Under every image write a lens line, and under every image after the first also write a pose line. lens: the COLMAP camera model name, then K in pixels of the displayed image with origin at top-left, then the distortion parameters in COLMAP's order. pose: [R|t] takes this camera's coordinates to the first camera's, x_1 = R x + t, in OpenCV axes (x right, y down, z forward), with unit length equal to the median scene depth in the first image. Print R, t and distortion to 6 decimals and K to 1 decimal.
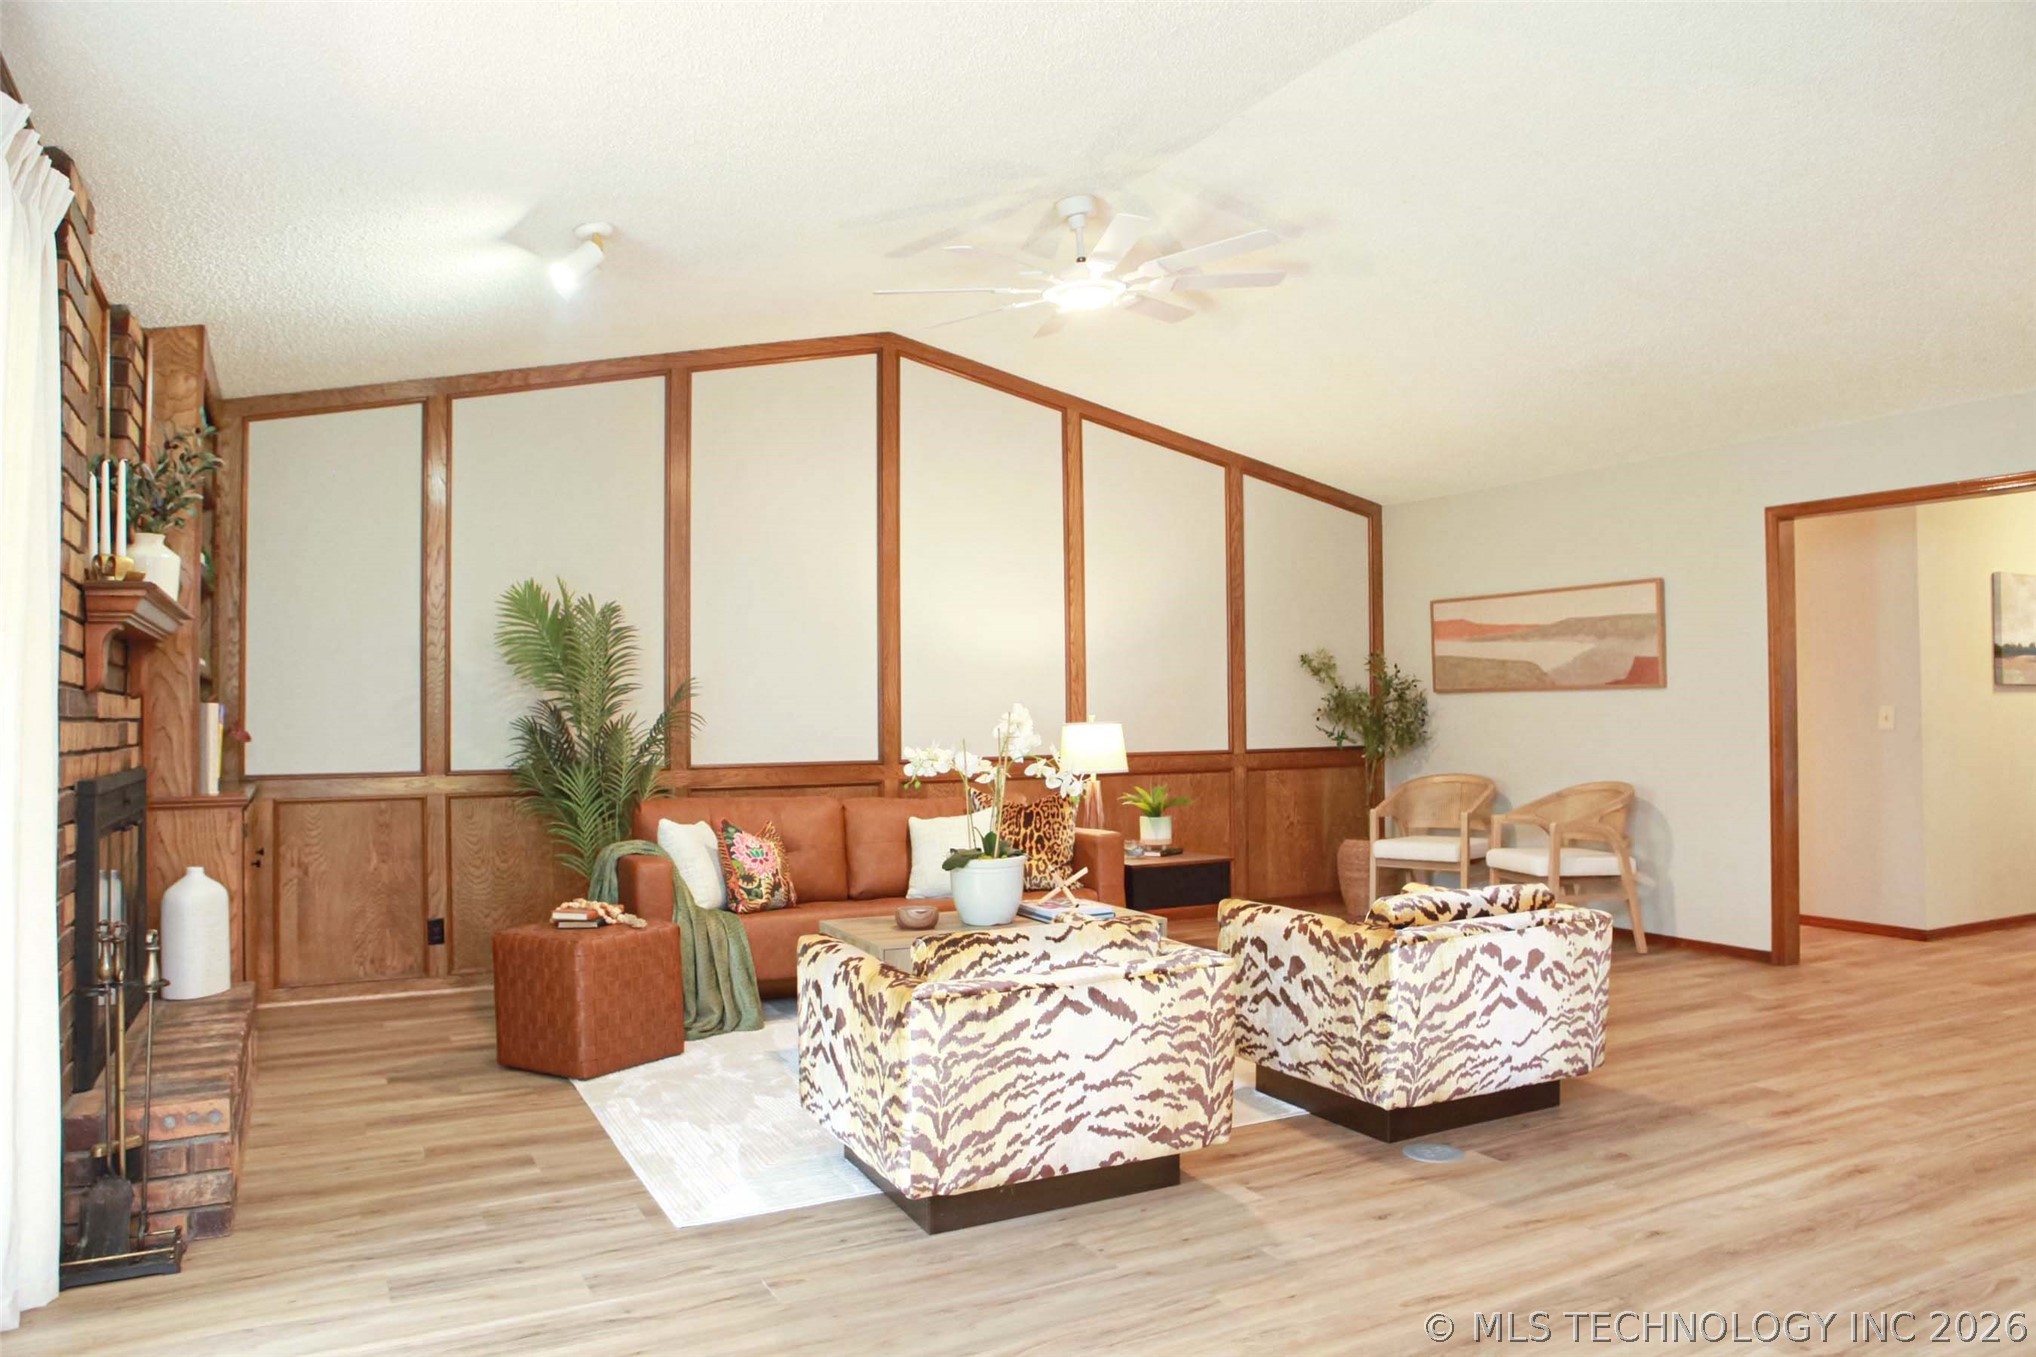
lens RADIAL K [[1405.3, 0, 1030.2], [0, 1405.3, 682.0], [0, 0, 1]] dist [-0.106502, 0.067289]
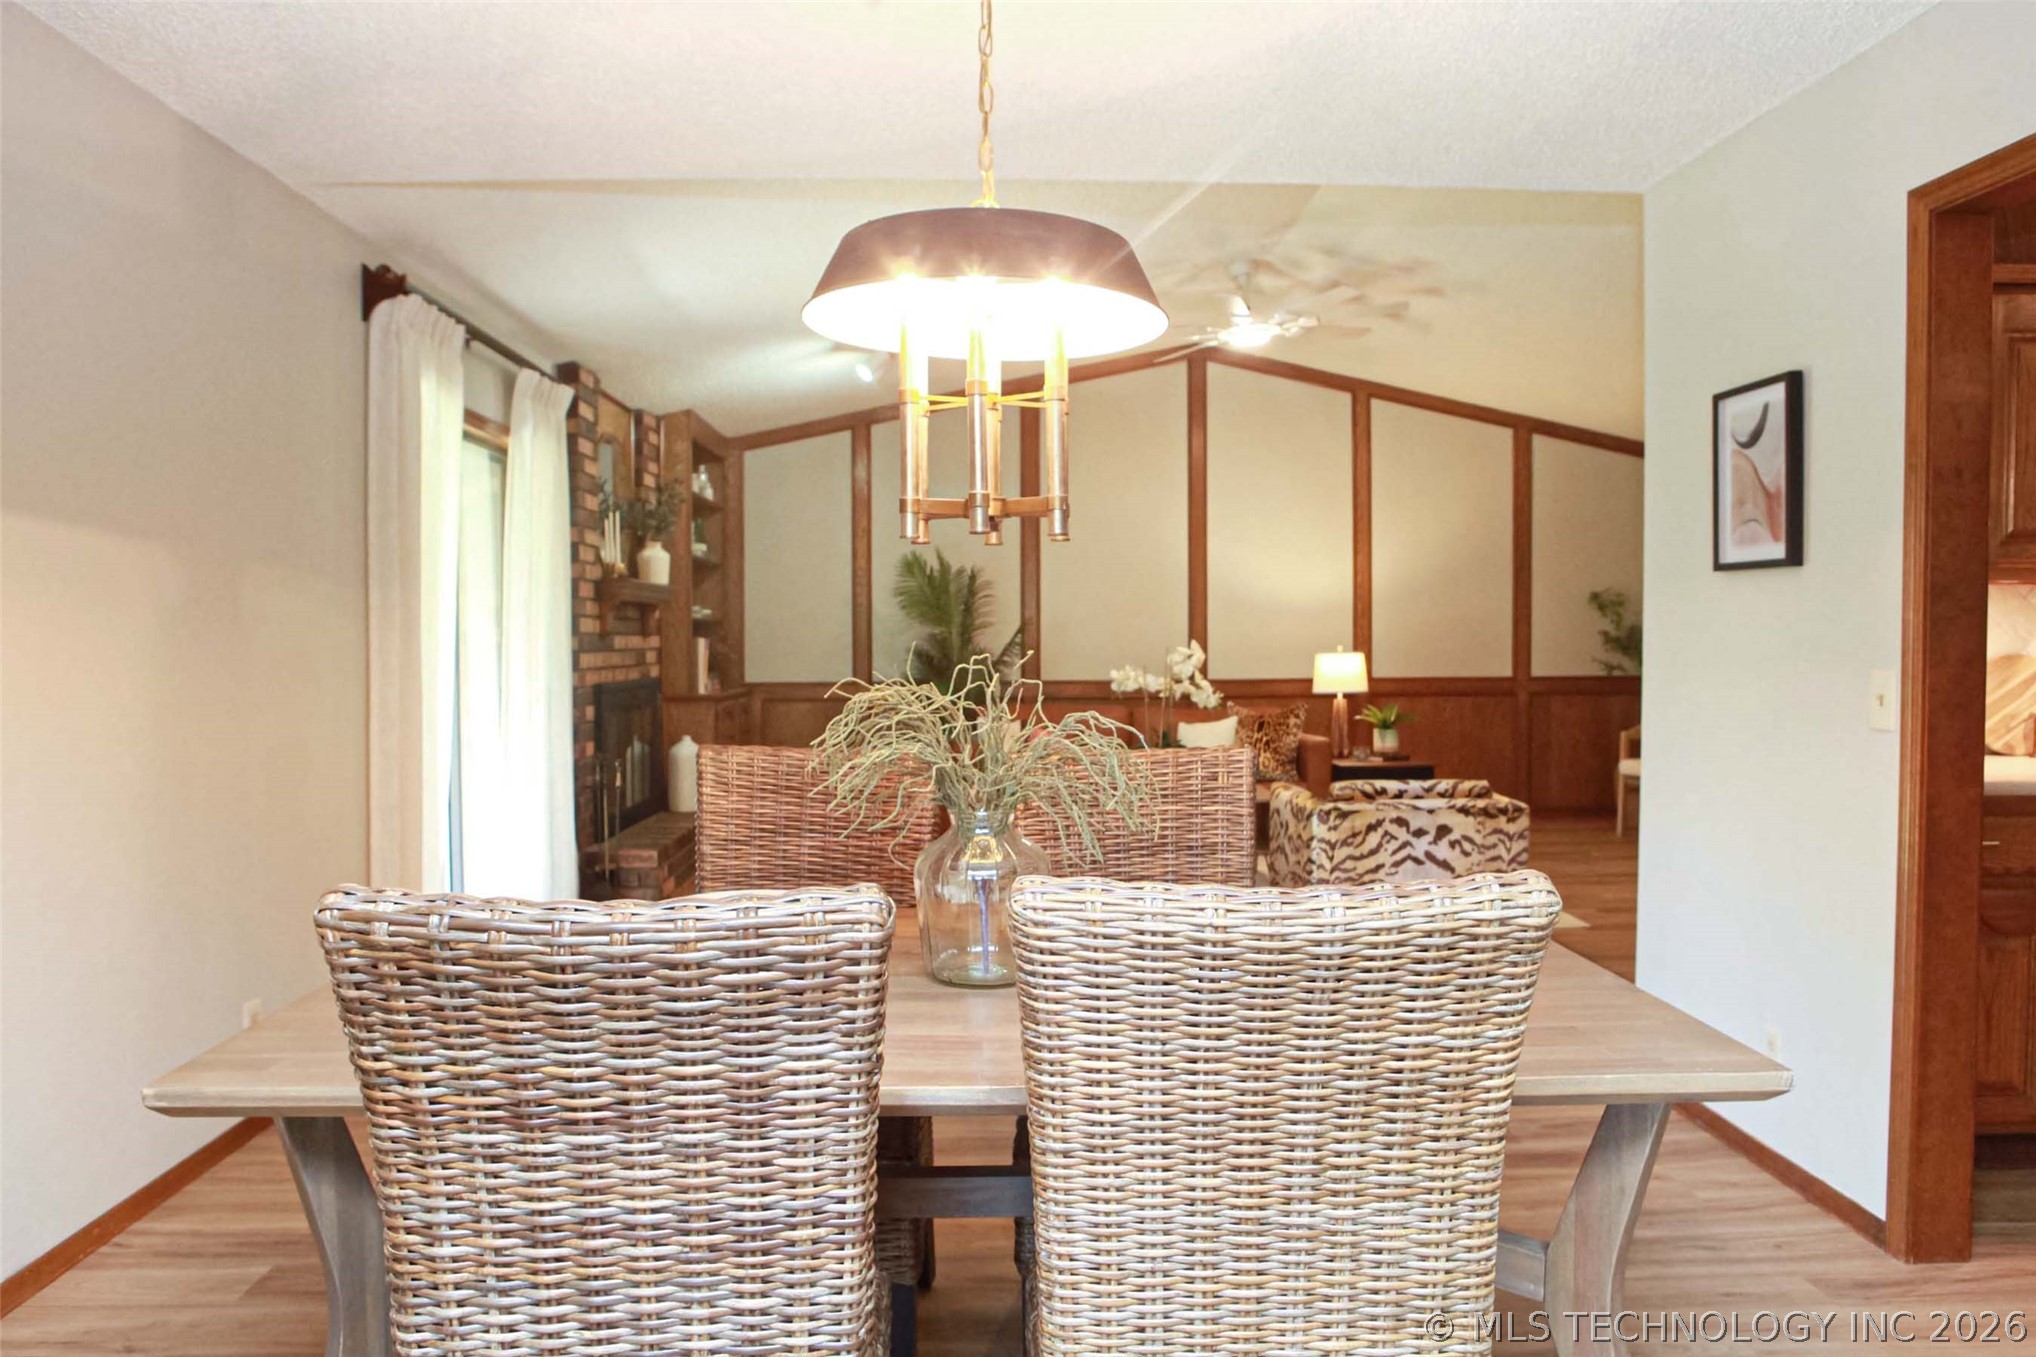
lens RADIAL K [[1405.3, 0, 1009.8], [0, 1405.3, 676.9], [0, 0, 1]] dist [-0.106502, 0.067289]
pose [[0.899861, 0.018399, -0.435788, 0.518226], [0.005850, 0.998511, 0.054235, -0.030039], [0.436137, -0.051354, 0.898414, -0.391333]]
